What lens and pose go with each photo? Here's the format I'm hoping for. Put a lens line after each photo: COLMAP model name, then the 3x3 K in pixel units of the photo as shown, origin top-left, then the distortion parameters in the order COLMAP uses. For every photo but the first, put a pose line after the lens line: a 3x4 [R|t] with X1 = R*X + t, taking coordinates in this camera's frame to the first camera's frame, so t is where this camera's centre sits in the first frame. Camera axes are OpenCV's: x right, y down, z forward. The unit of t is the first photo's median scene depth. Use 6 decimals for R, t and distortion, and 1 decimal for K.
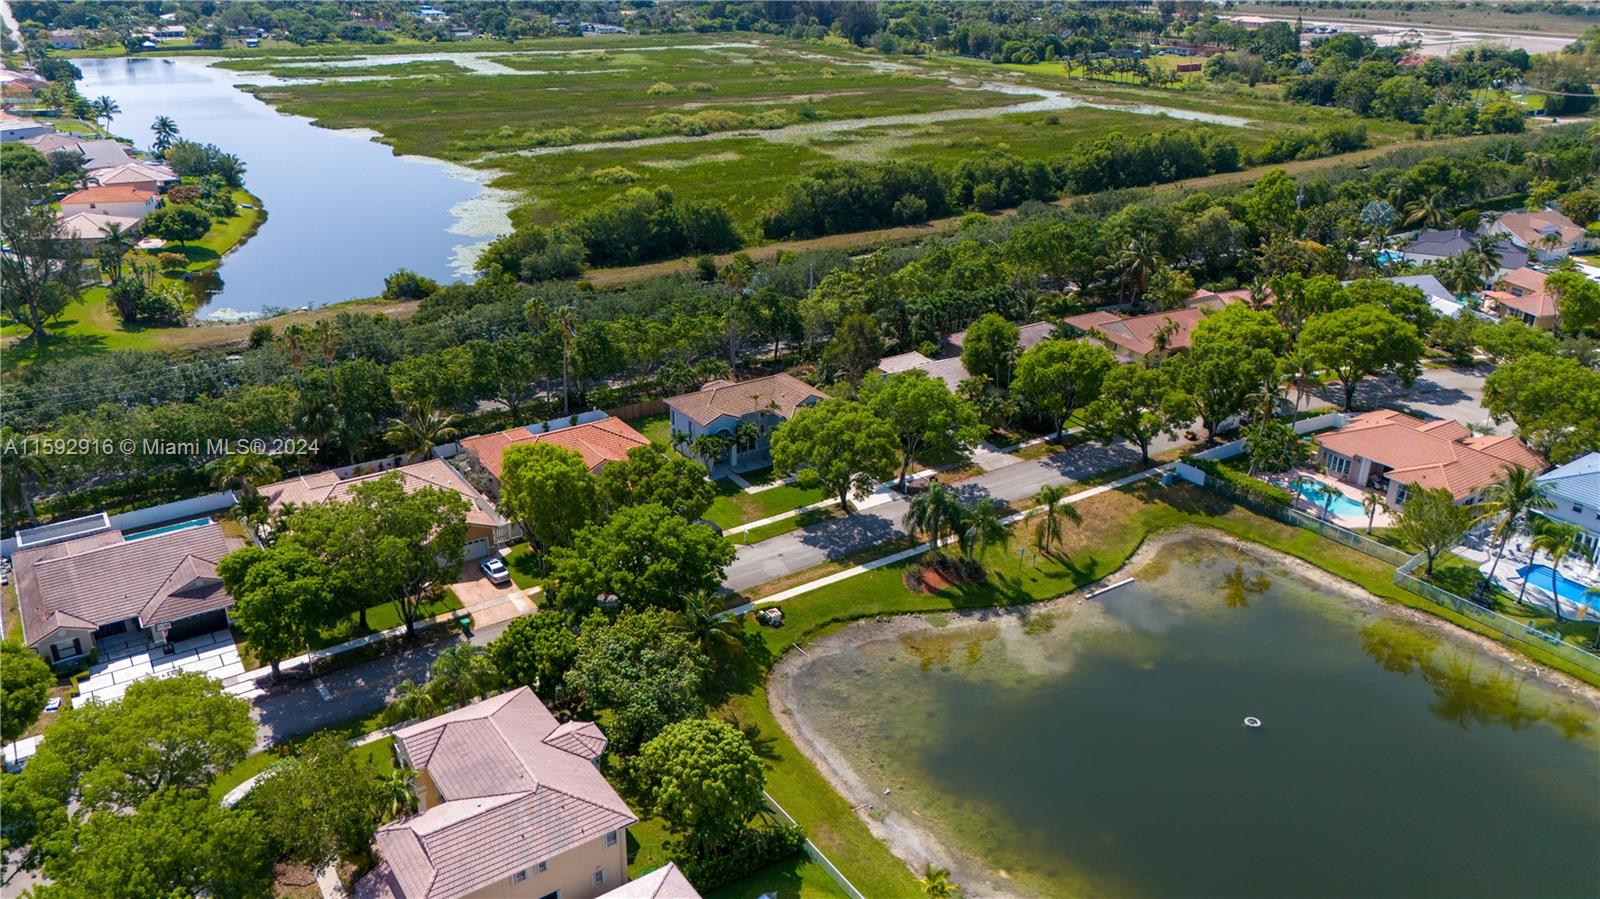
lens RADIAL K [[1157.1, 0, 809.8], [0, 1157.1, 445.1], [0, 0, 1]] dist [0.053554, -0.065584]
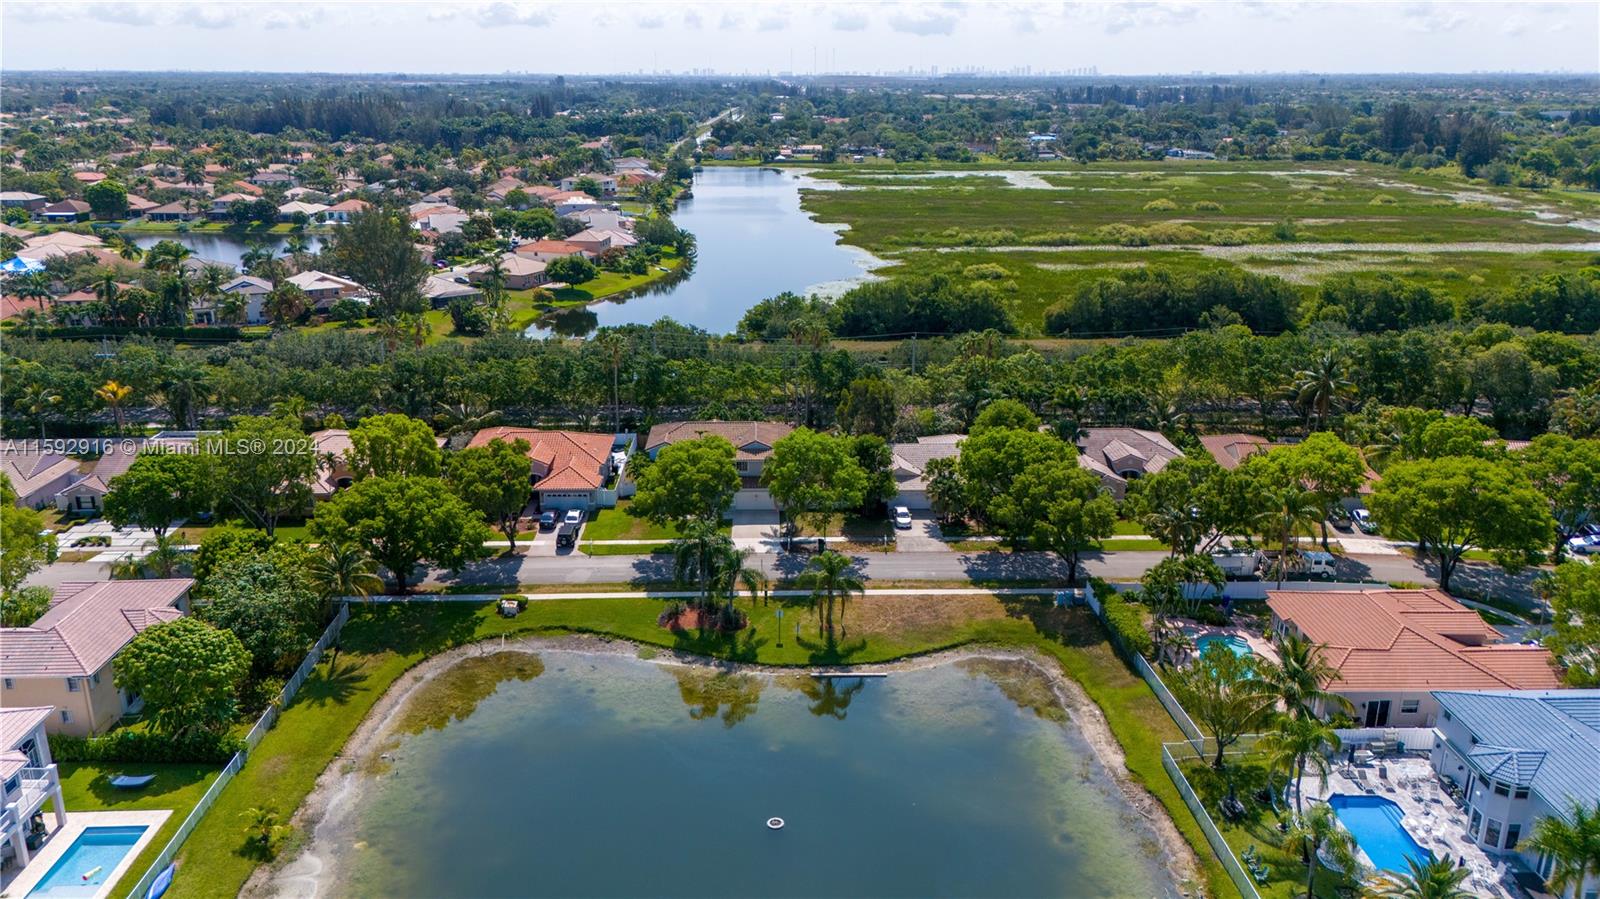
lens RADIAL K [[1157.1, 0, 809.8], [0, 1157.1, 445.1], [0, 0, 1]] dist [0.053554, -0.065584]
pose [[0.844563, 0.152843, -0.513178, 0.560500], [-0.206525, 0.977222, -0.048837, -0.001108], [0.494024, 0.147230, 0.856892, 0.159135]]
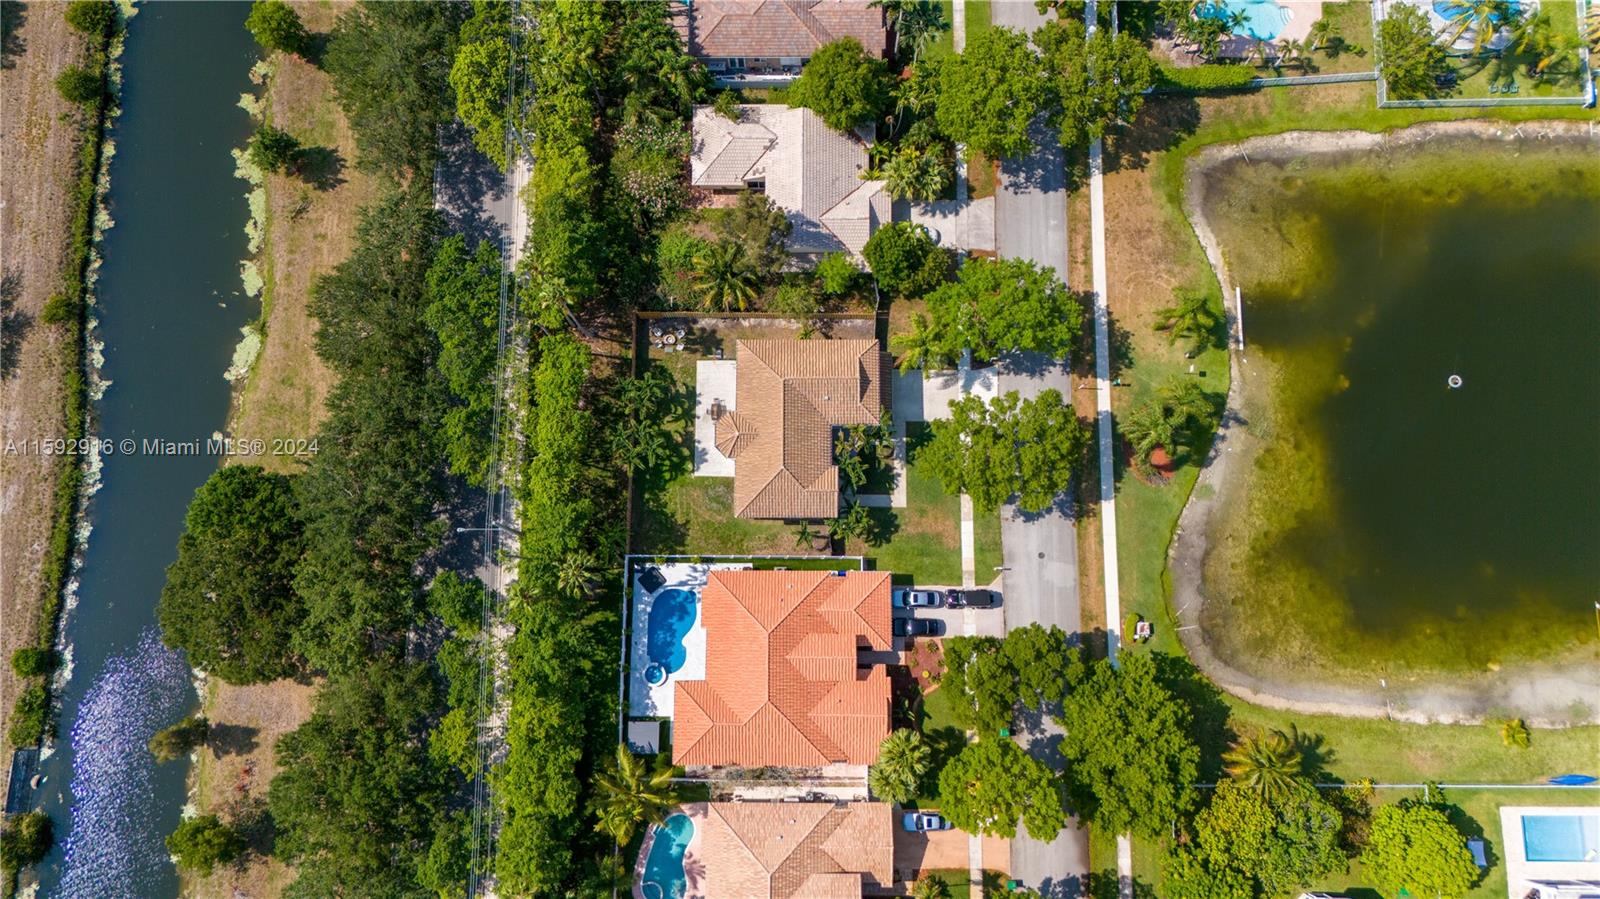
lens RADIAL K [[1157.1, 0, 809.8], [0, 1157.1, 445.1], [0, 0, 1]] dist [0.053554, -0.065584]
pose [[0.571807, -0.811575, 0.119932, -0.155177], [0.356957, 0.377750, 0.854334, -0.736375], [-0.738660, -0.445703, 0.505697, 0.590652]]
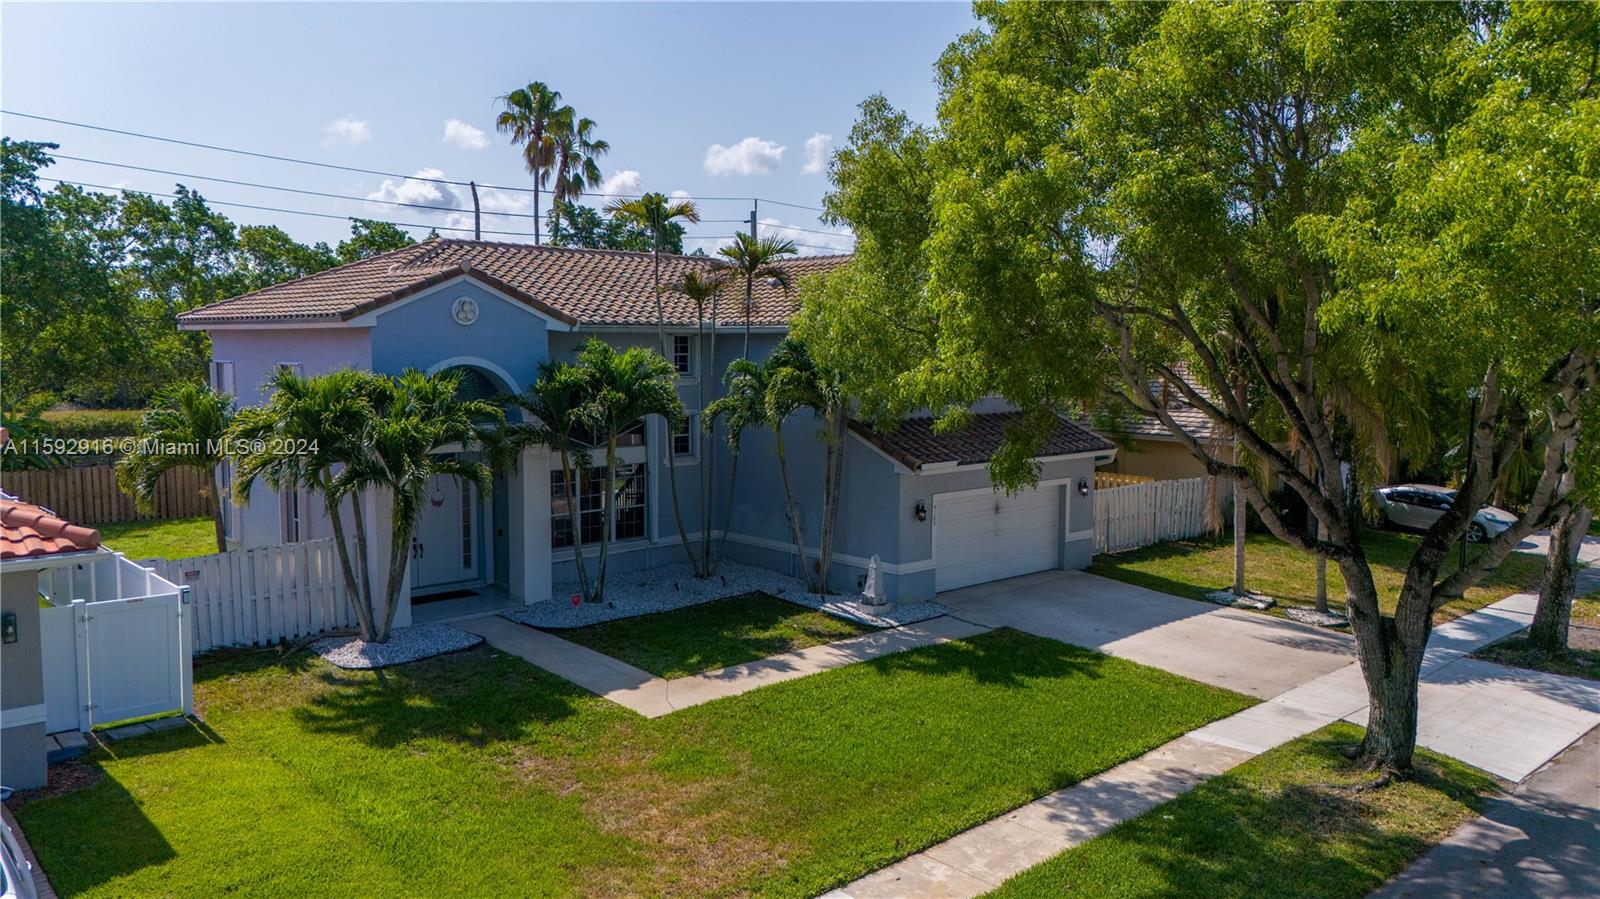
lens RADIAL K [[1157.1, 0, 809.8], [0, 1157.1, 445.1], [0, 0, 1]] dist [0.053554, -0.065584]
pose [[0.990168, -0.015877, 0.138983, -0.048736], [0.058683, 0.949032, -0.309668, 0.052702], [-0.126983, 0.314779, 0.940633, 0.817624]]
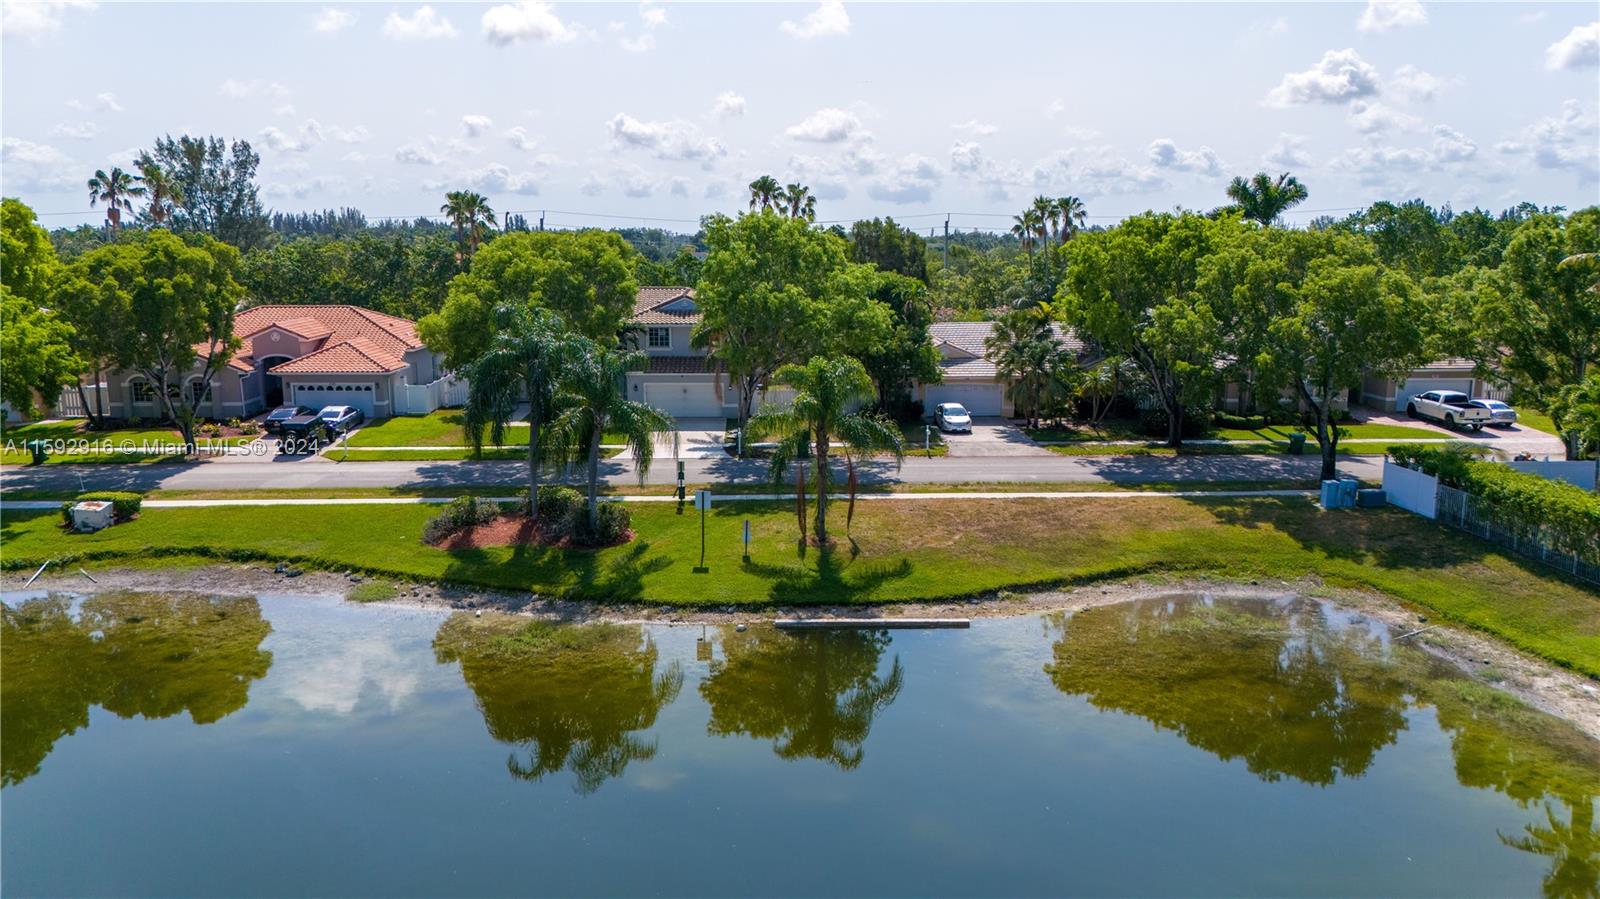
lens RADIAL K [[1157.1, 0, 809.8], [0, 1157.1, 445.1], [0, 0, 1]] dist [0.053554, -0.065584]
pose [[0.851340, 0.075434, -0.519162, 0.352614], [-0.198025, 0.962607, -0.184862, 0.117359], [0.485805, 0.260187, 0.834444, 0.576976]]
